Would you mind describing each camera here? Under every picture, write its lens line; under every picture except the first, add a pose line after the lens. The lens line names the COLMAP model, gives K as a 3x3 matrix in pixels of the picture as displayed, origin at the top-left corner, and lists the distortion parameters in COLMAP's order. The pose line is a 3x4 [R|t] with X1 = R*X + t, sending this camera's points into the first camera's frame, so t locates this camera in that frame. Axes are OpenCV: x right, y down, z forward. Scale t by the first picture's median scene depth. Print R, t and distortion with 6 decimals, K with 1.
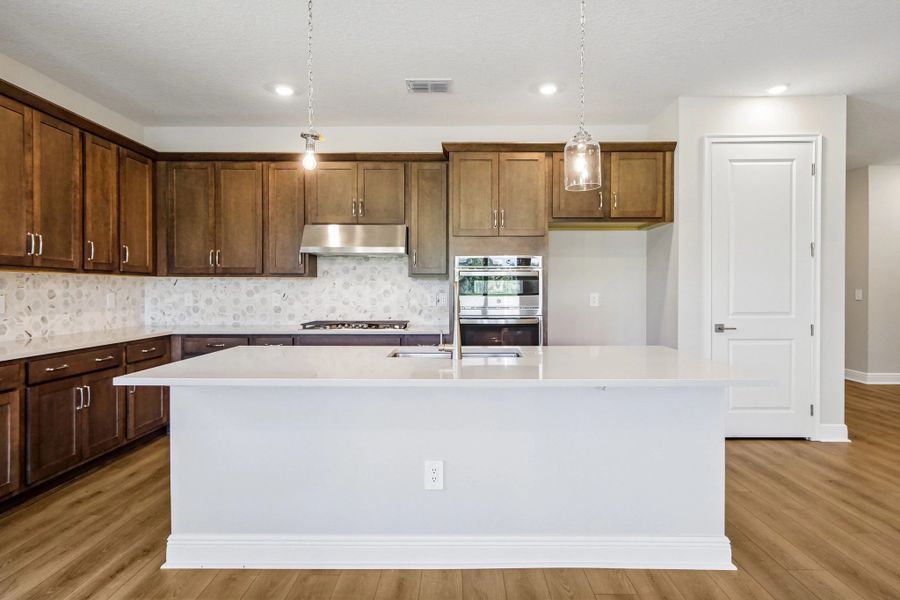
lens RADIAL K [[490.8, 0, 456.0], [0, 490.8, 294.8], [0, 0, 1]] dist [0.006513, 0.000524]
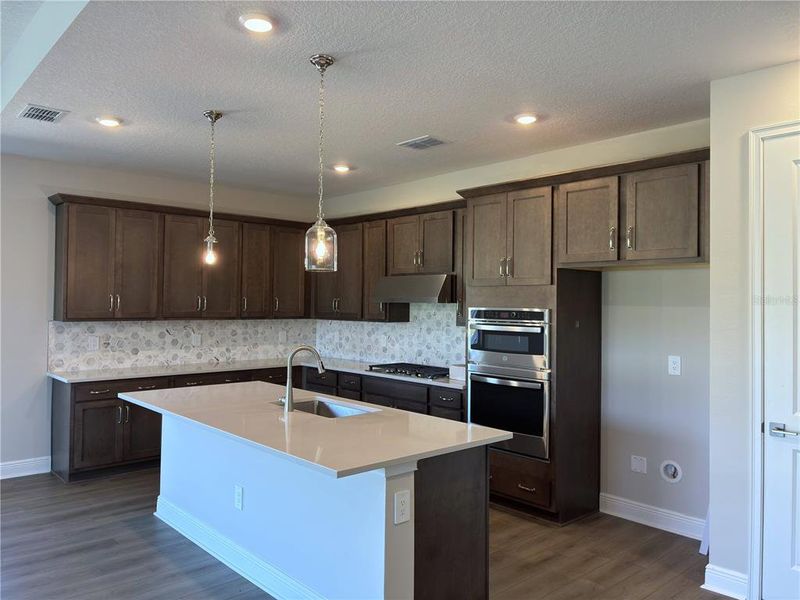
lens RADIAL K [[605.0, 0, 396.3], [0, 605.0, 296.0], [0, 0, 1]] dist [0.062010, -0.089032]
pose [[0.674488, -0.001056, -0.738285, 0.713730], [-0.016754, 0.999720, -0.016736, -0.074401], [0.738096, 0.023658, 0.674281, 0.101931]]
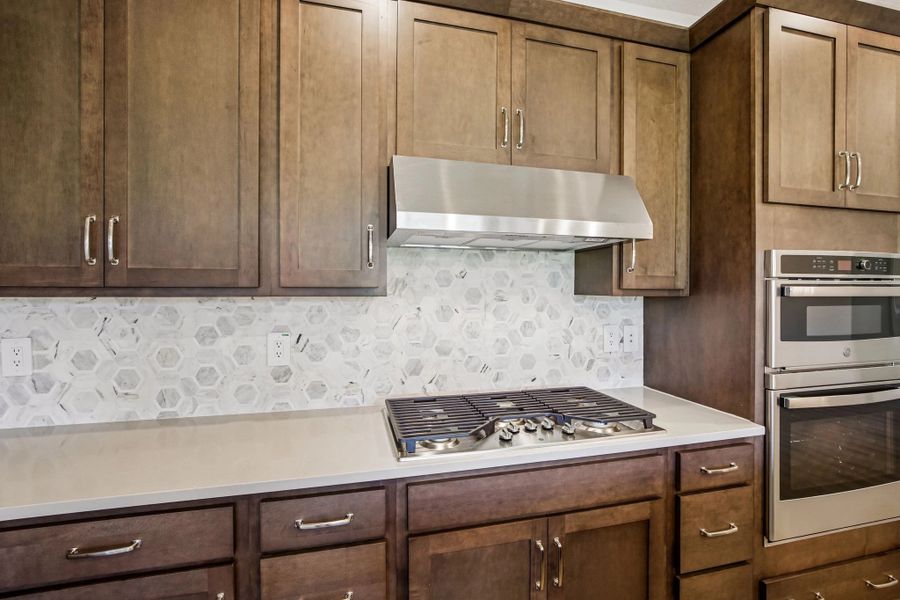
lens RADIAL K [[410.5, 0, 455.4], [0, 410.5, 294.1], [0, 0, 1]] dist [-0.025960, 0.010464]
pose [[0.966735, -0.000979, 0.255777, -0.333763], [0.002559, 0.999980, -0.005844, -0.036507], [-0.255766, 0.006304, 0.966718, 0.682212]]
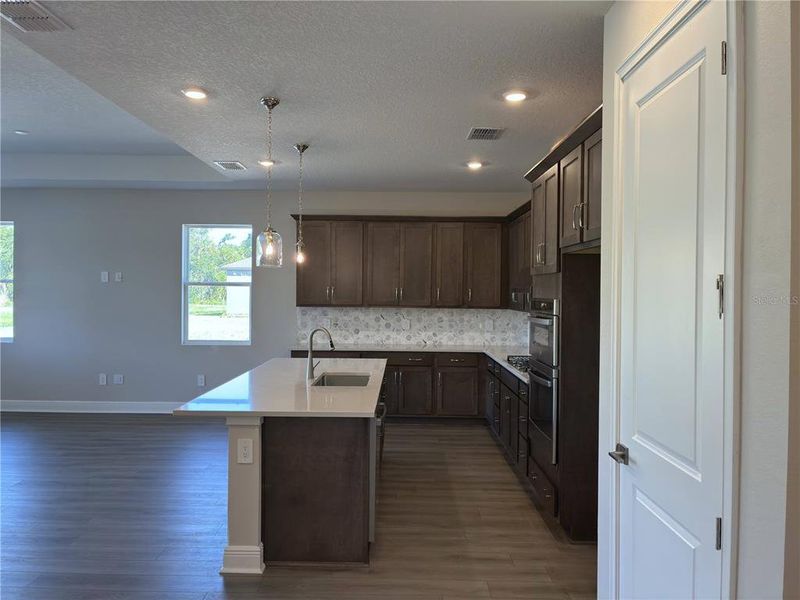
lens RADIAL K [[605.0, 0, 396.3], [0, 605.0, 296.0], [0, 0, 1]] dist [0.062010, -0.089032]
pose [[-0.002524, 0.009549, -0.999951, 1.038426], [-0.019290, 0.999768, 0.009596, -0.082981], [0.999811, 0.019313, -0.002339, 0.705563]]
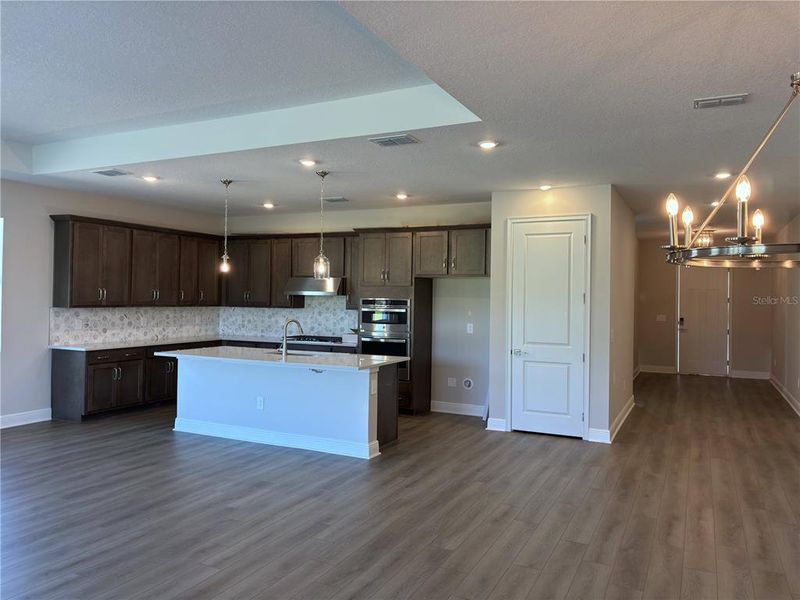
lens RADIAL K [[605.0, 0, 396.3], [0, 605.0, 296.0], [0, 0, 1]] dist [0.062010, -0.089032]
pose [[0.897162, 0.012708, -0.441519, 0.903931], [-0.018585, 0.999787, -0.008987, -0.066519], [0.441310, 0.016268, 0.897207, -0.662109]]
